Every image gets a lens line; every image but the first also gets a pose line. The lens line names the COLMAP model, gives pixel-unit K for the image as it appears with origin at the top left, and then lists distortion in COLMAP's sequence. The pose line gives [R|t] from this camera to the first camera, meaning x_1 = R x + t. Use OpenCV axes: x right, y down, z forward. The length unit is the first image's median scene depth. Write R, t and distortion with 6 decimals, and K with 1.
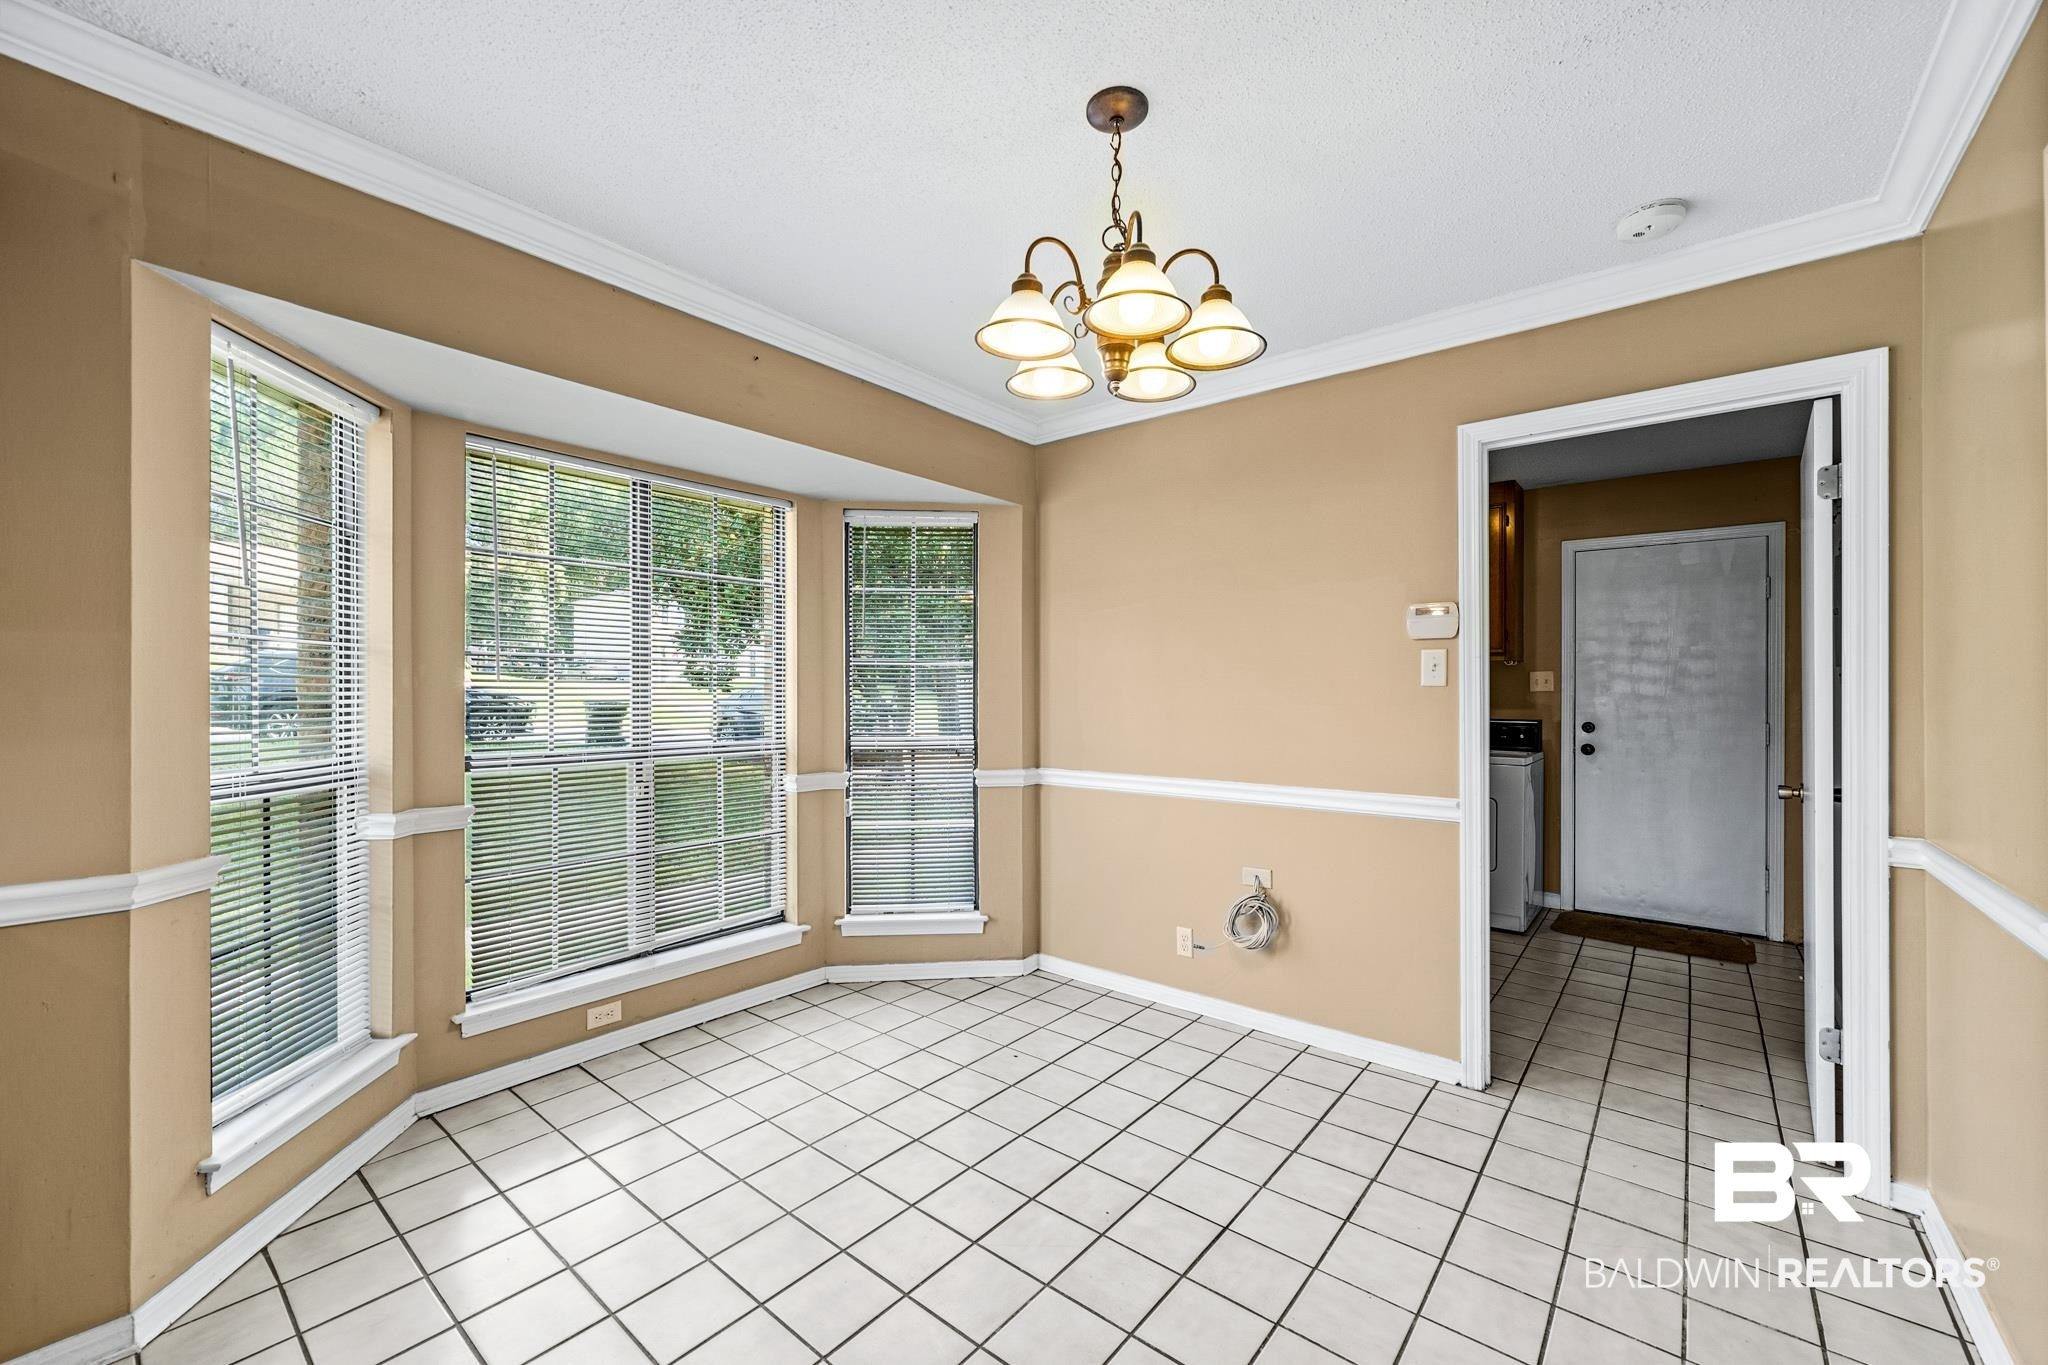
lens RADIAL K [[813.0, 0, 1018.2], [0, 813.0, 688.0], [0, 0, 1]] dist [-0.002858, 0.000721]
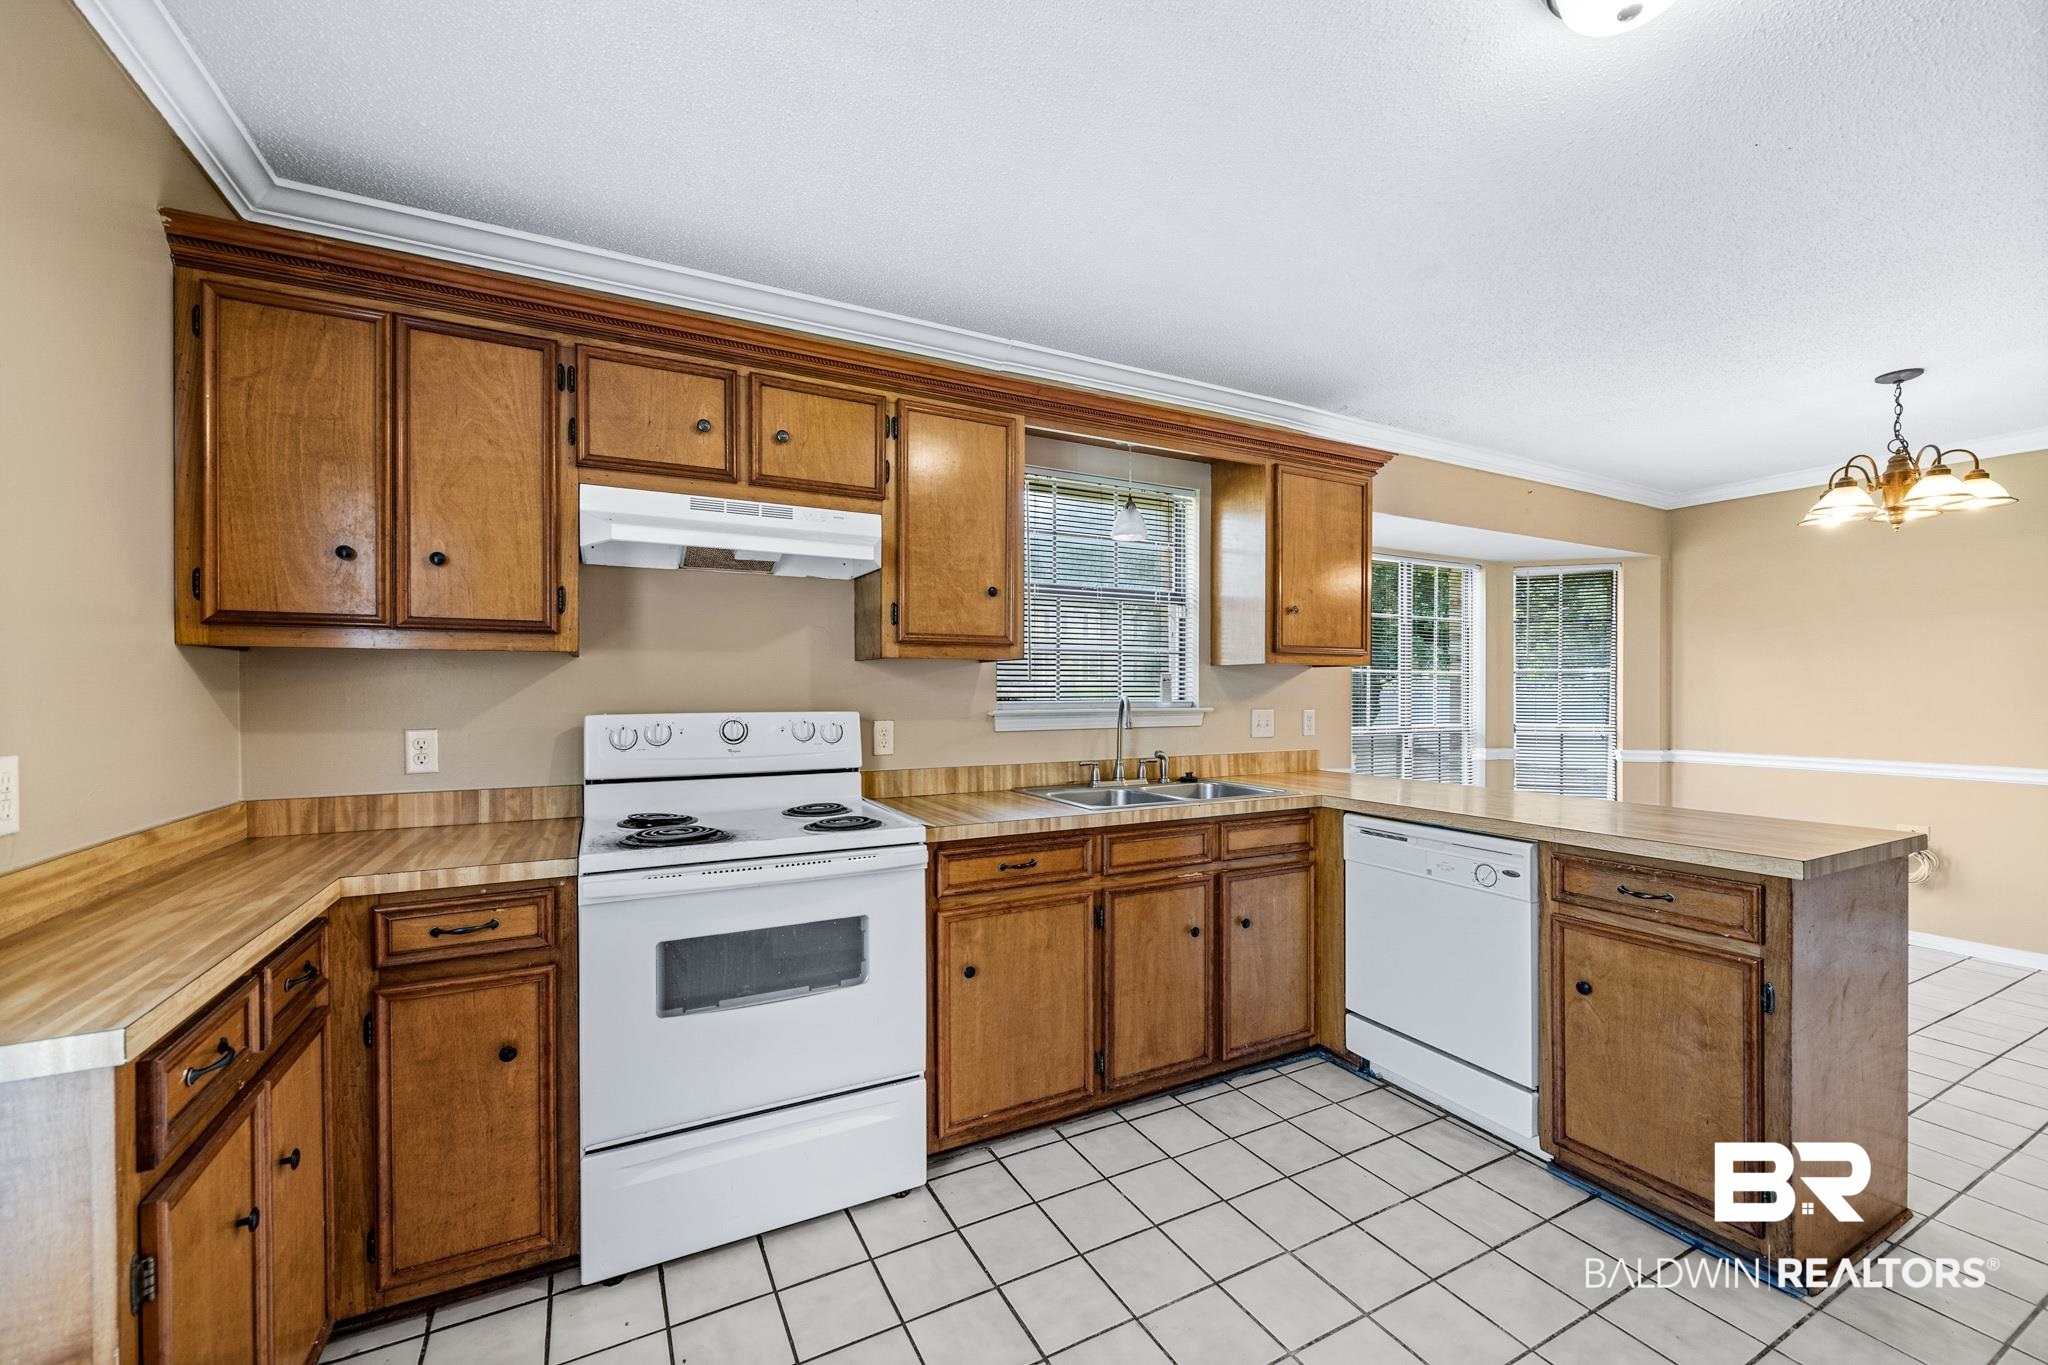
lens RADIAL K [[813.0, 0, 1019.4], [0, 813.0, 698.9], [0, 0, 1]] dist [-0.002858, 0.000721]
pose [[0.923836, 0.013893, -0.382535, -0.779461], [-0.005742, 0.999732, 0.022442, -0.017706], [0.382744, -0.018536, 0.923668, -1.123599]]
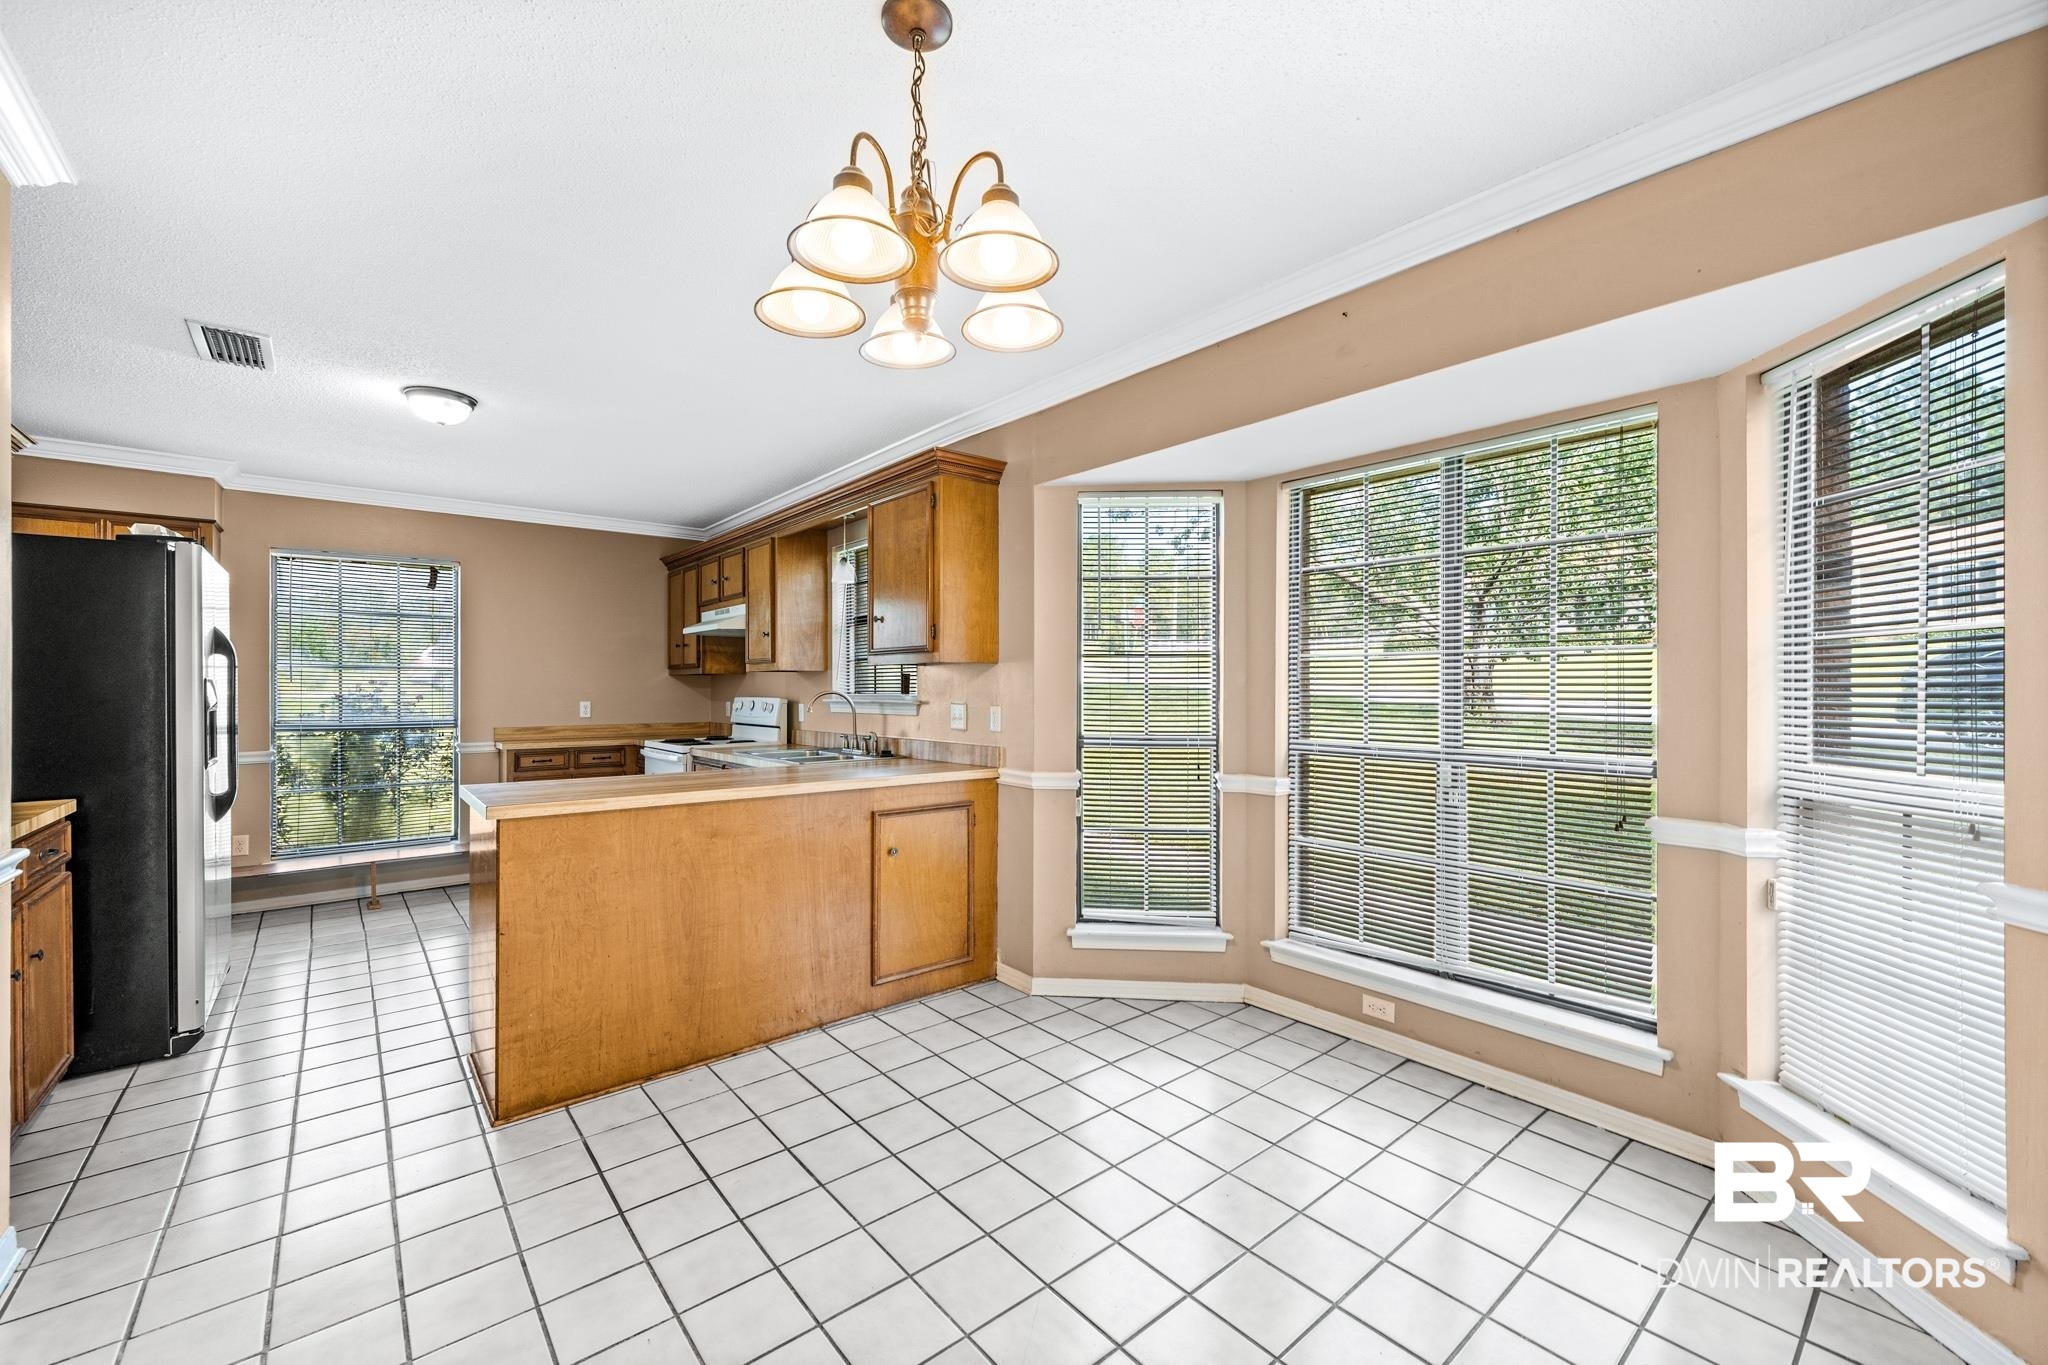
lens RADIAL K [[813.0, 0, 1015.1], [0, 813.0, 687.3], [0, 0, 1]] dist [-0.002858, 0.000721]
pose [[-0.176535, 0.011777, -0.984224, 0.742353], [0.011842, 0.999881, 0.009841, -0.017728], [0.984223, -0.009918, -0.176654, 0.968686]]
